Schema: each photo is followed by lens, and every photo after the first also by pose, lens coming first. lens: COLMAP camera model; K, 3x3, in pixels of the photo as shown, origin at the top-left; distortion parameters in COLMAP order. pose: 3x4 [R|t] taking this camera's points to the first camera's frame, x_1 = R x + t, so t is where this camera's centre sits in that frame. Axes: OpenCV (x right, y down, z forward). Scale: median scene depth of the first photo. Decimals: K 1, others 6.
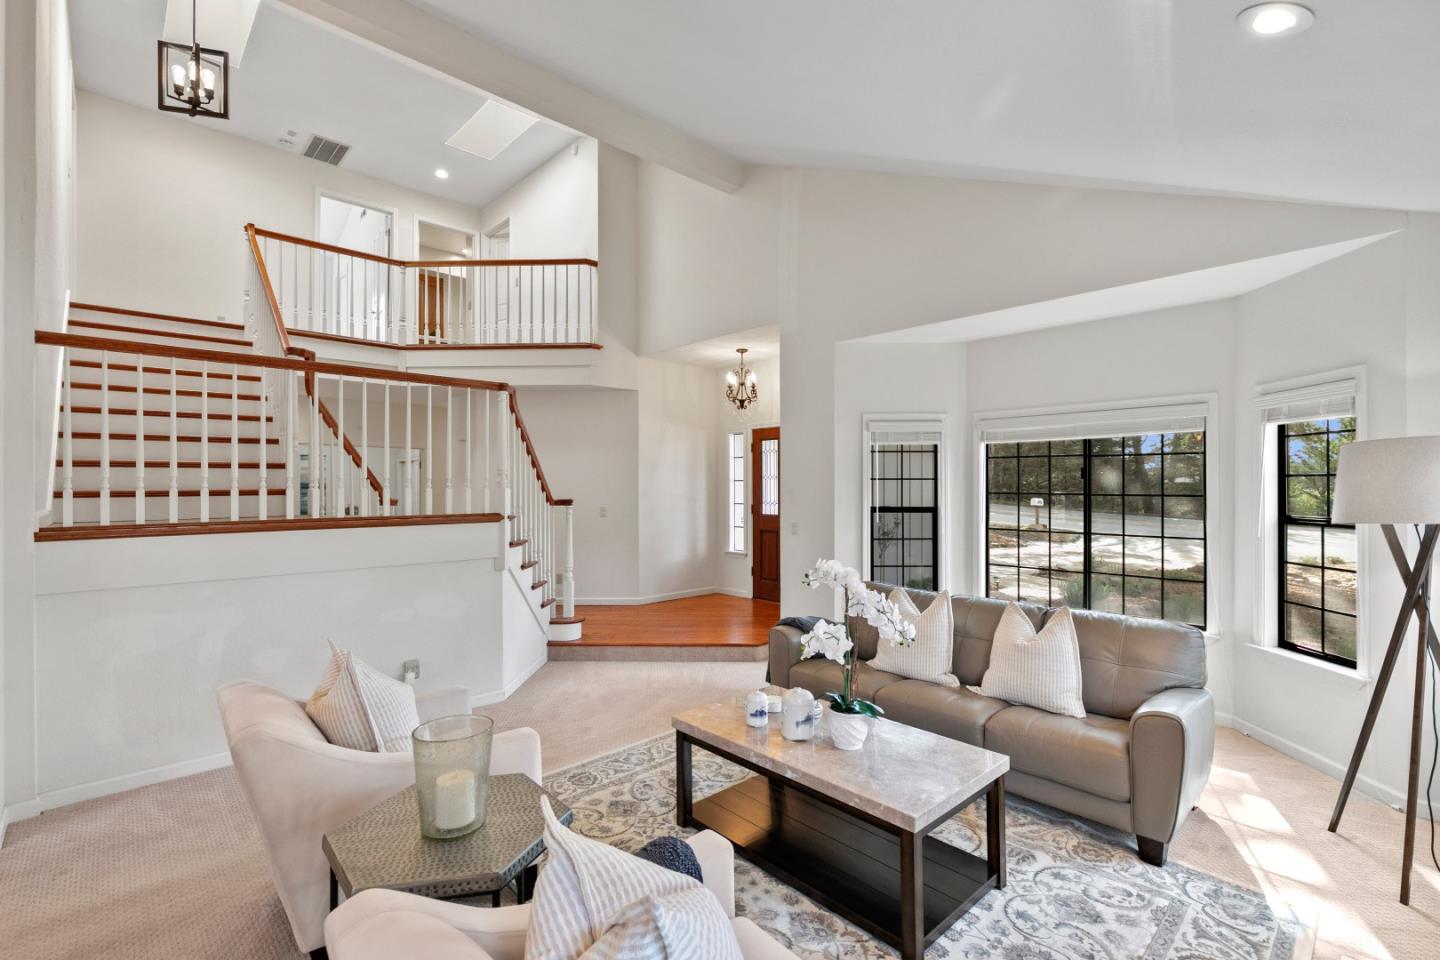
lens RADIAL K [[647.9, 0, 720.0], [0, 647.9, 480.0], [0, 0, 1]] dist [-0.009700, -0.000262]
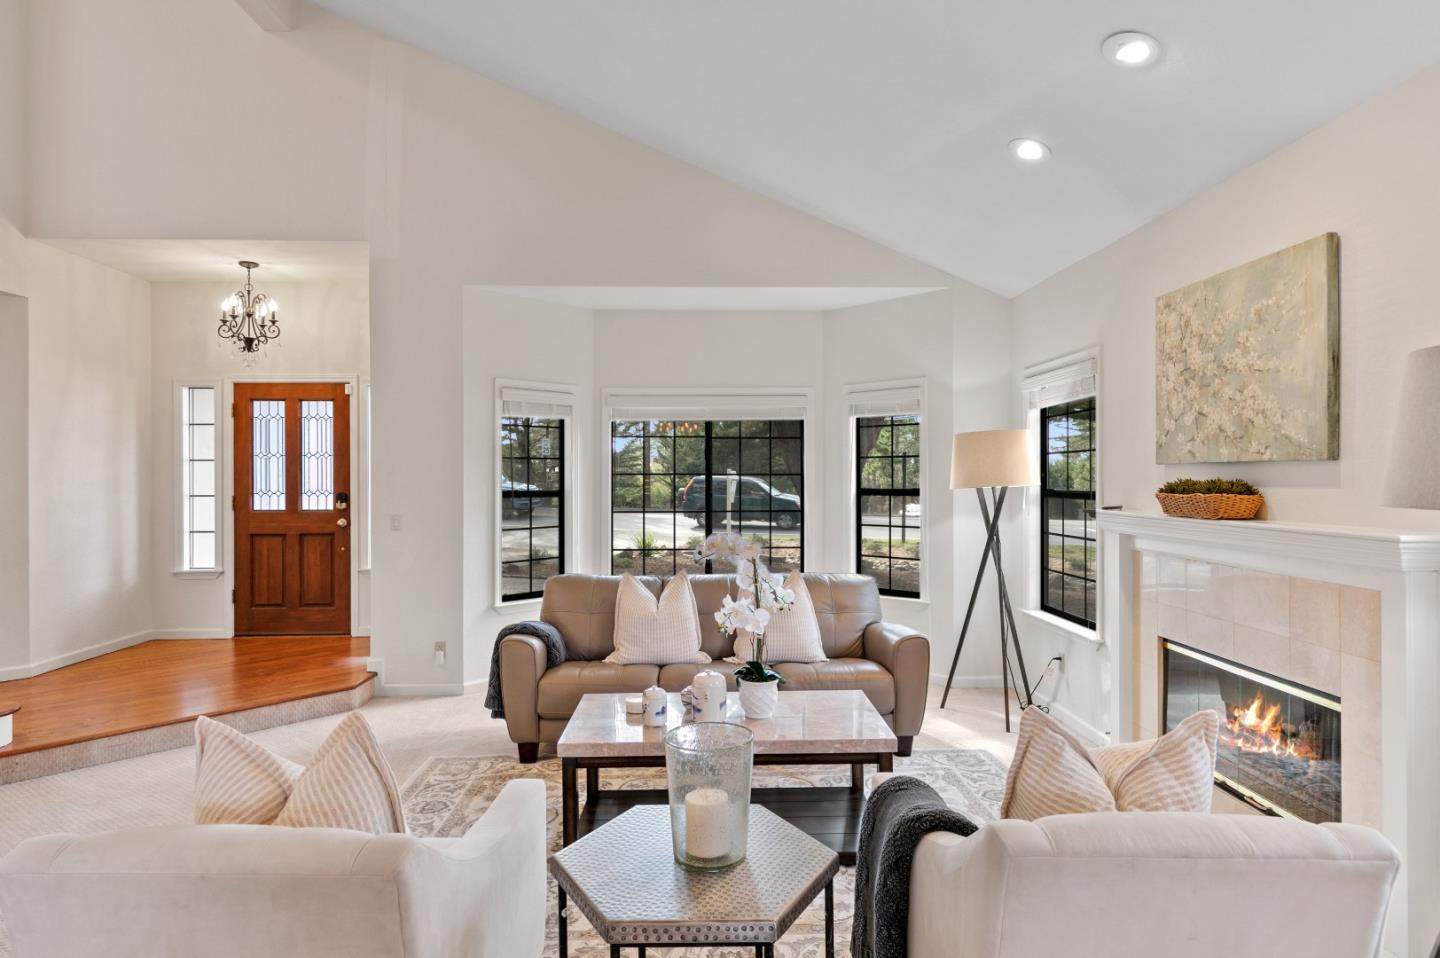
lens RADIAL K [[824.3, 0, 720.0], [0, 824.3, 479.0], [0, 0, 1]] dist [0.002527, 0.000042]
pose [[0.652367, -0.005319, 0.757884, -0.368135], [-0.003095, 0.999948, 0.009682, 0.014334], [-0.757897, -0.008663, 0.652317, 0.097059]]
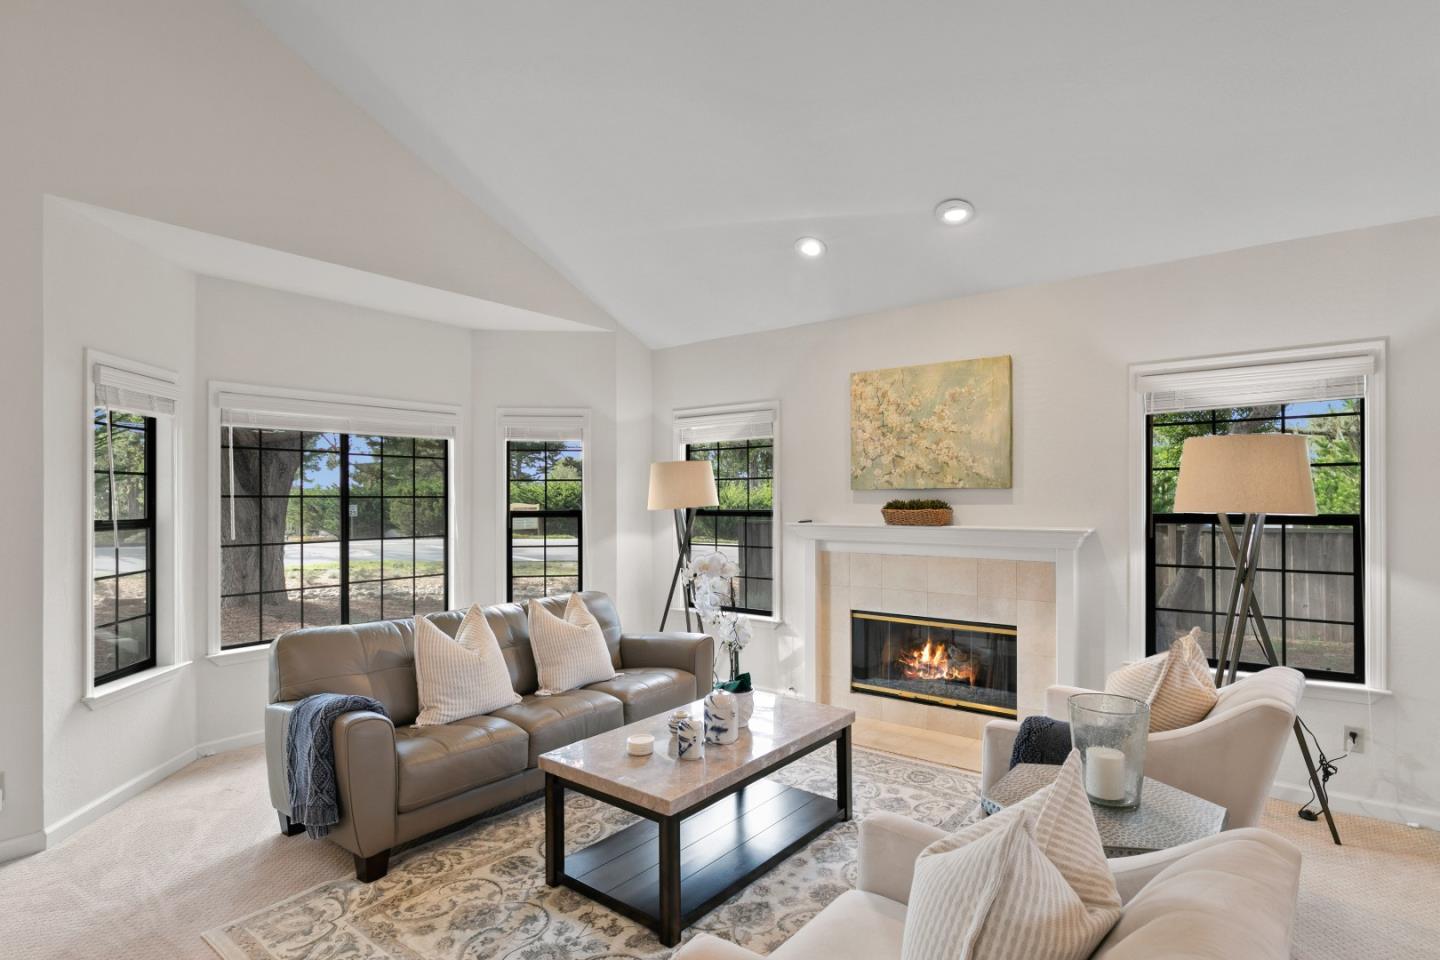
lens RADIAL K [[742.0, 0, 722.3], [0, 742.0, 501.4], [0, 0, 1]] dist [-0.002887, -0.000780]
pose [[-0.173725, -0.004649, 0.984783, -0.452162], [-0.004975, 0.999980, 0.003844, 0.018722], [-0.984782, -0.004231, -0.173744, 0.561513]]
